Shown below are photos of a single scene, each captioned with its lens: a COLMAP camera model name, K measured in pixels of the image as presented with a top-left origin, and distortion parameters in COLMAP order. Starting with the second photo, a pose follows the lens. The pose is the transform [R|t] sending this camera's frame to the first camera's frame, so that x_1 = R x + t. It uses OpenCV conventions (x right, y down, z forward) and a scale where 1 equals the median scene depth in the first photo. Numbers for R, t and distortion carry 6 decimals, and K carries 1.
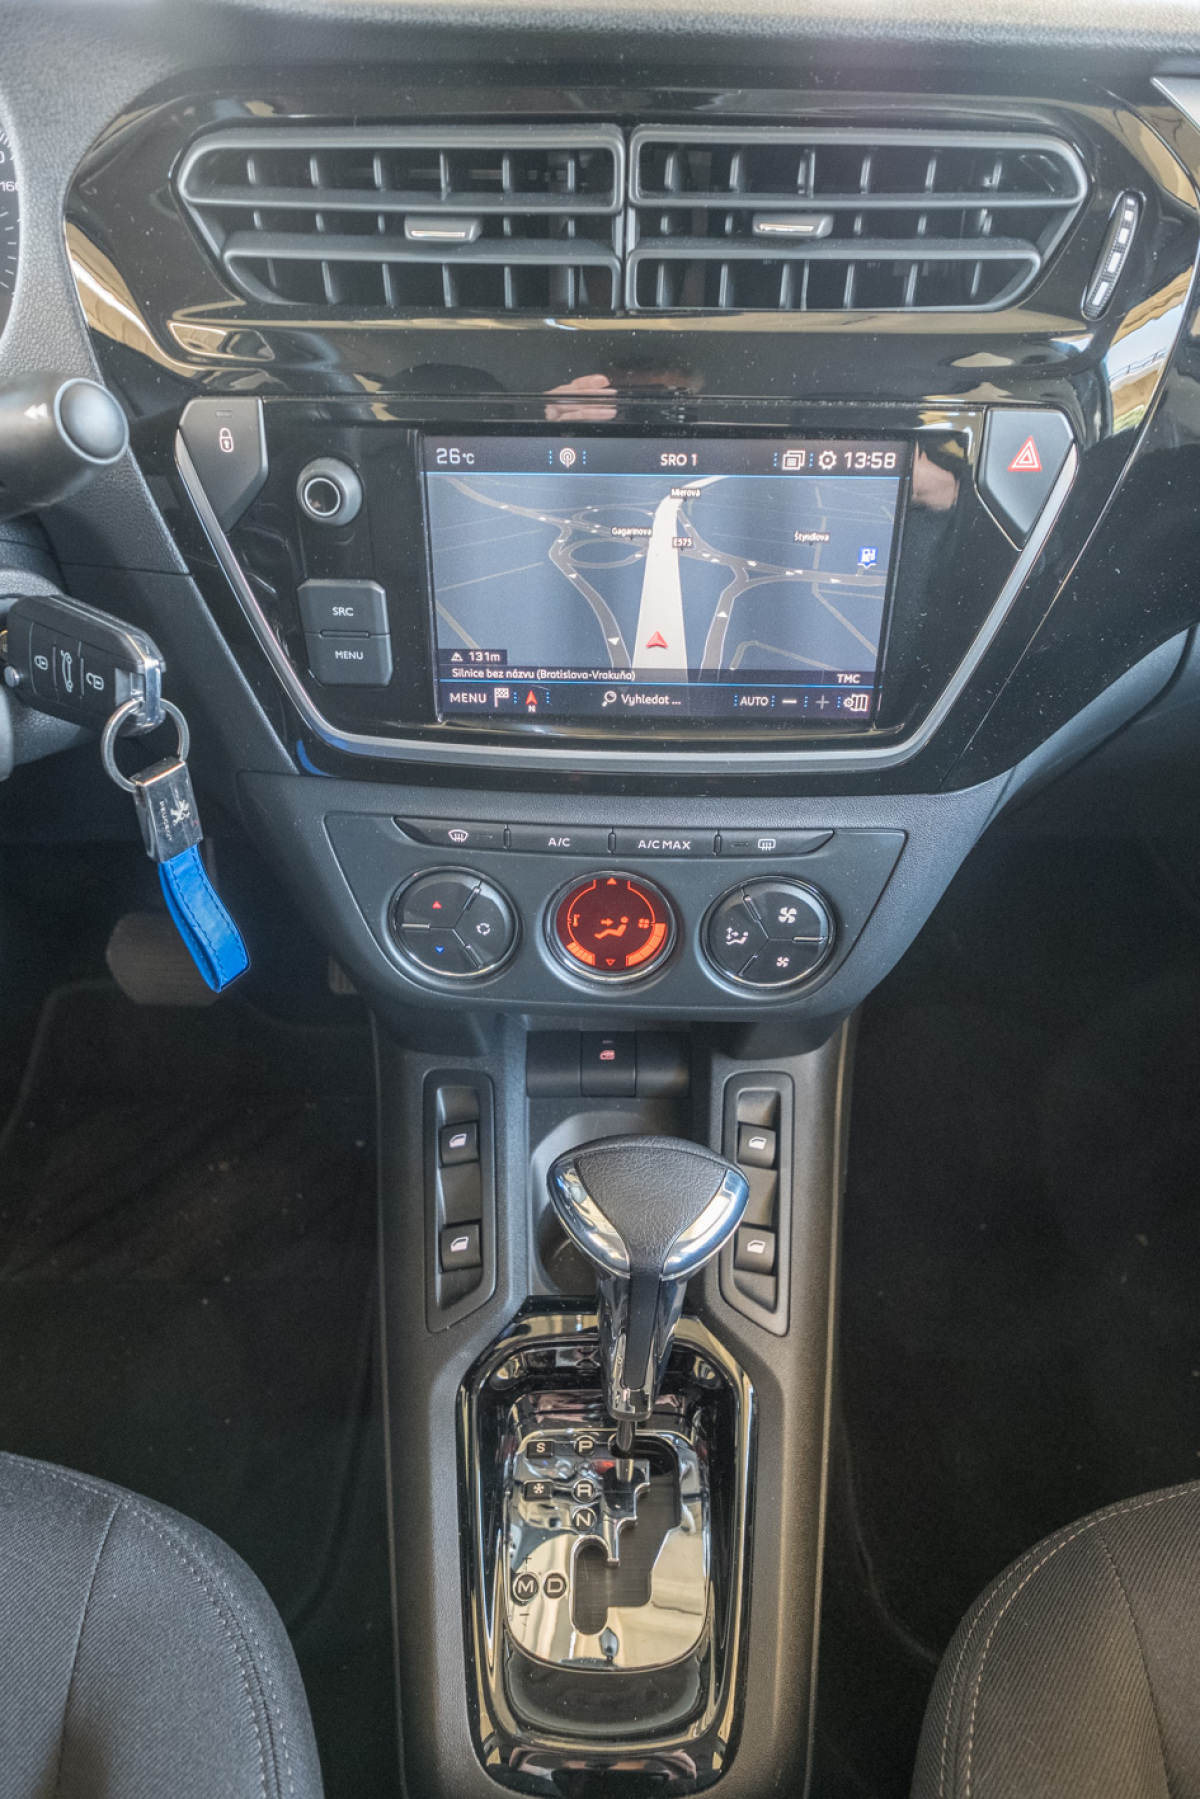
lens RADIAL K [[1141.6, 0, 607.5], [0, 1141.6, 920.6], [0, 0, 1]] dist [-0.004648, -0.004711]
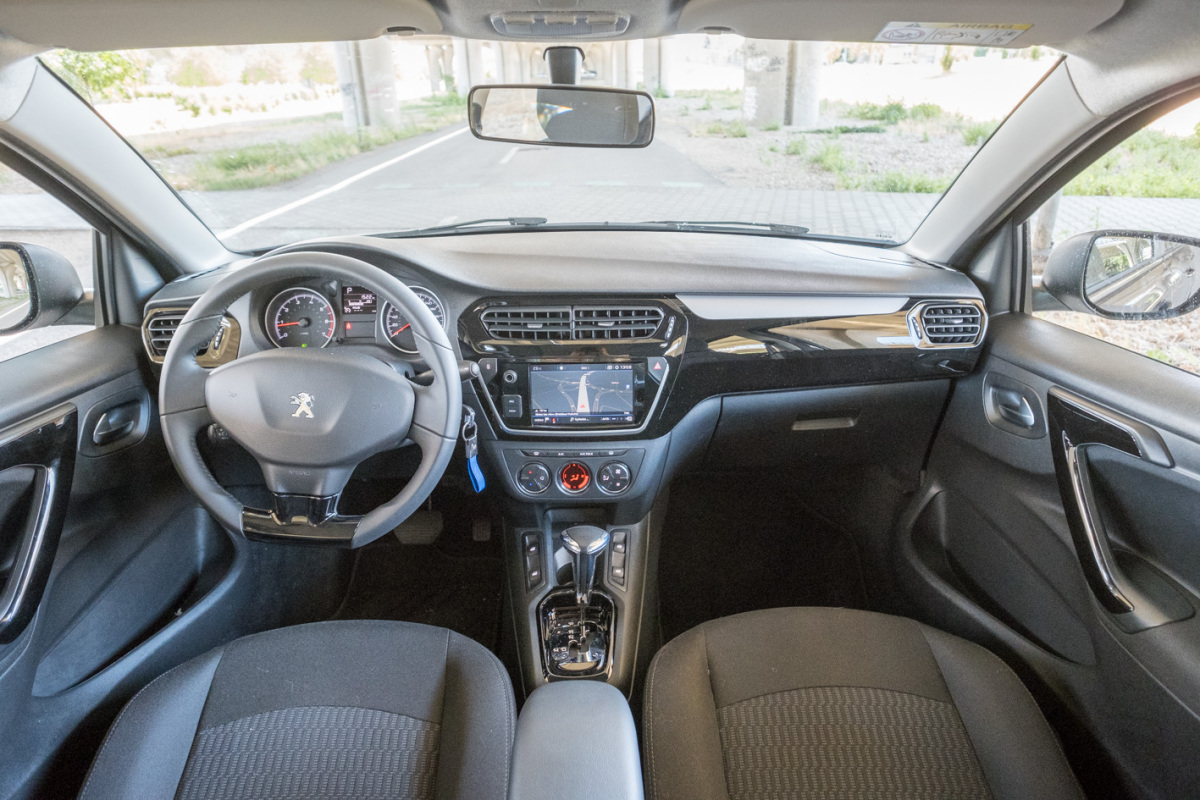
lens RADIAL K [[761.5, 0, 613.3], [0, 761.5, 400.2], [0, 0, 1]] dist [-0.004648, -0.004711]
pose [[0.998806, -0.028273, 0.039842, 0.044587], [0.037480, 0.966553, -0.253712, 0.468890], [-0.031336, 0.254902, 0.966459, -1.793851]]
